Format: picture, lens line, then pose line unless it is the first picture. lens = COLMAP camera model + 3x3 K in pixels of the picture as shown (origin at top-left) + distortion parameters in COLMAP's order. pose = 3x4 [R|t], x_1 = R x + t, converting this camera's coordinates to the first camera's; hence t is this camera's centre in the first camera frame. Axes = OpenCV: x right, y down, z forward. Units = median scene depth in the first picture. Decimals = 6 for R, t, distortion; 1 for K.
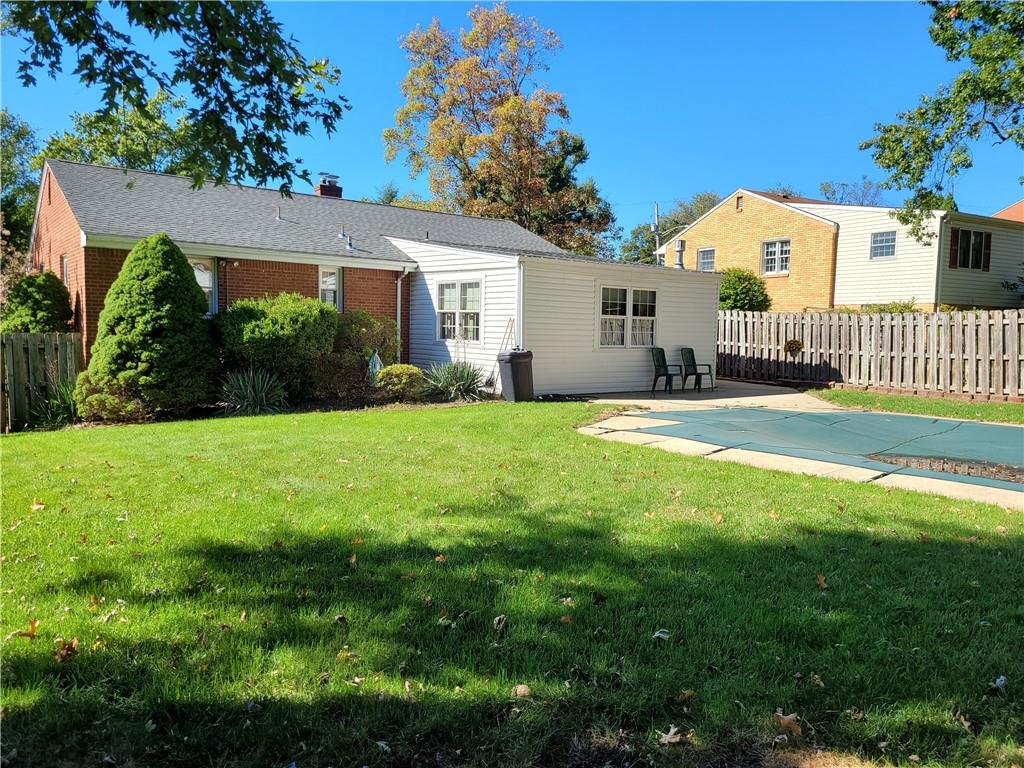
lens RADIAL K [[779.1, 0, 515.0], [0, 779.1, 384.1], [0, 0, 1]] dist [0.041279, -0.008012]
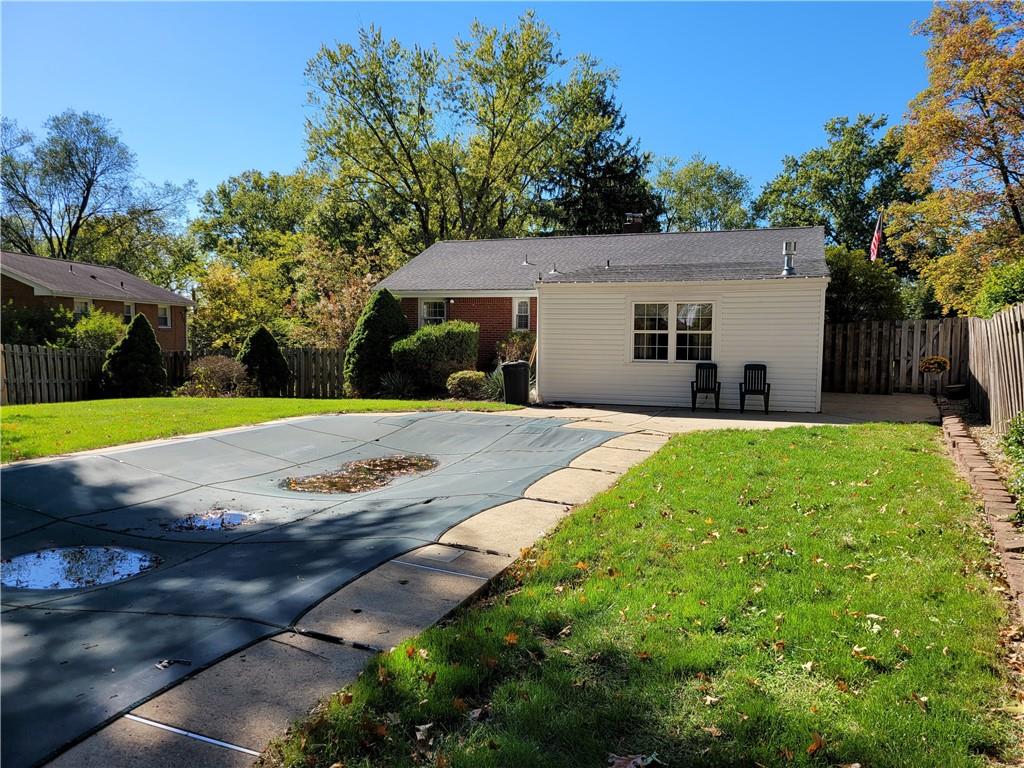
lens RADIAL K [[779.1, 0, 515.0], [0, 779.1, 384.1], [0, 0, 1]] dist [0.041279, -0.008012]
pose [[0.522040, 0.040316, -0.851968, 1.130486], [-0.055257, 0.998382, 0.013386, -0.027039], [0.851130, 0.040089, 0.523423, 0.393535]]
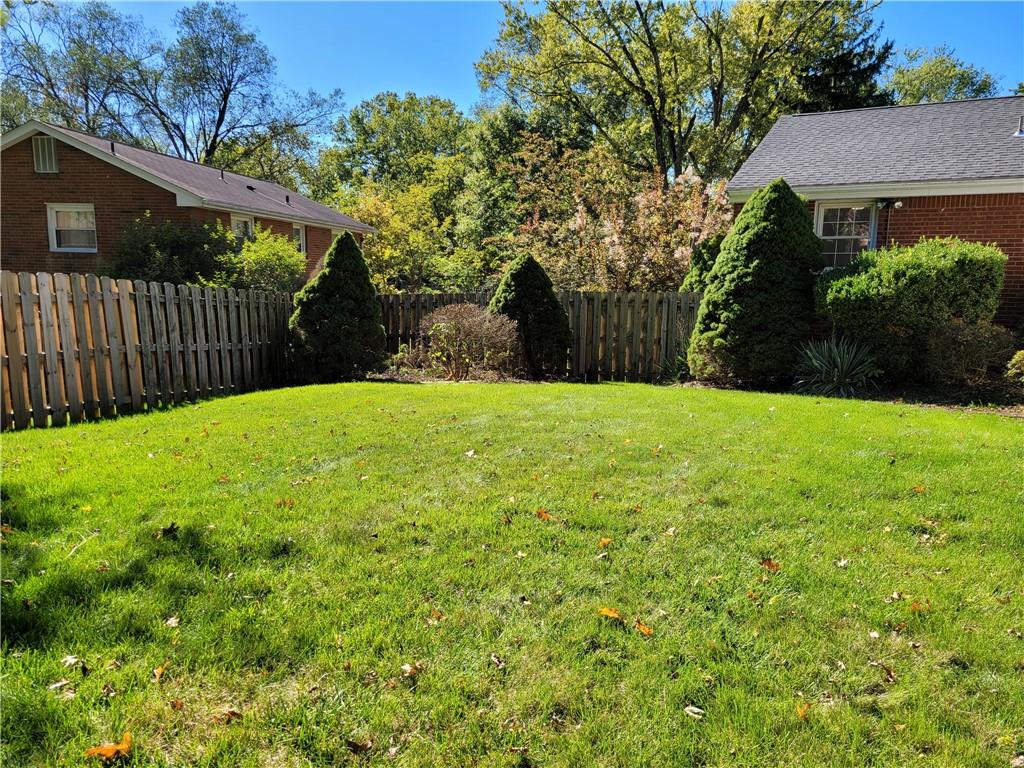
lens RADIAL K [[763.7, 0, 513.1], [0, 763.7, 400.0], [0, 0, 1]] dist [0.037327, -0.000007]
pose [[0.408531, 0.132211, -0.903118, 0.252548], [-0.067467, 0.991121, 0.114575, -0.024175], [0.910248, 0.014123, 0.413824, 0.380549]]
